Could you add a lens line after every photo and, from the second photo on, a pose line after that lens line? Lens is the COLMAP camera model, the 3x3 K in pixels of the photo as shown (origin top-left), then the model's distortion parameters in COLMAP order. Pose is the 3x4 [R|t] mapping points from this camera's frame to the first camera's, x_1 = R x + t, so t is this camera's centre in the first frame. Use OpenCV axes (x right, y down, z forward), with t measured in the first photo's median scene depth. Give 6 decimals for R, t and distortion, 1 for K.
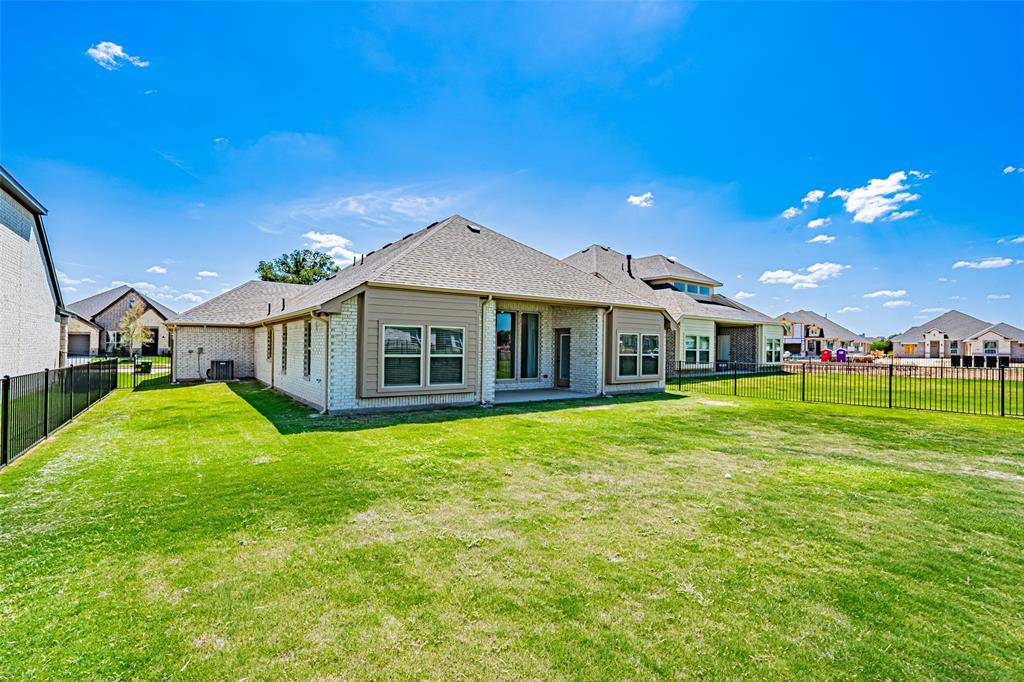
lens RADIAL K [[478.4, 0, 508.9], [0, 478.4, 344.7], [0, 0, 1]] dist [-0.084733, 0.034055]
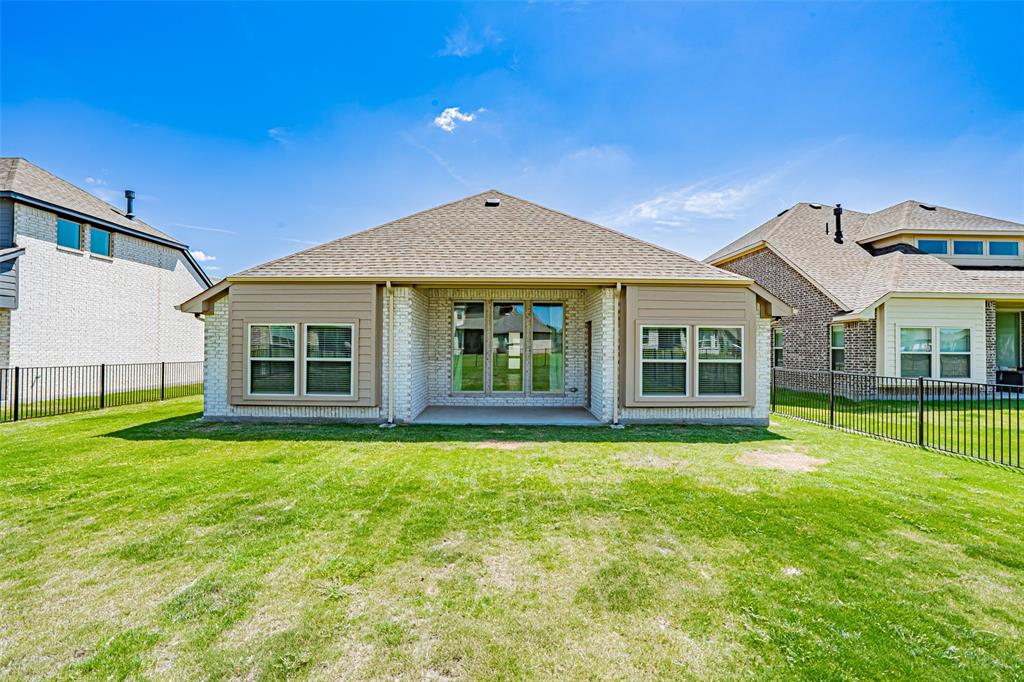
lens RADIAL K [[478.4, 0, 508.9], [0, 478.4, 344.7], [0, 0, 1]] dist [-0.084733, 0.034055]
pose [[0.817732, -0.011740, -0.575479, 0.291488], [0.006130, 0.999913, -0.011687, 0.004767], [0.575566, 0.006029, 0.817733, 0.259399]]
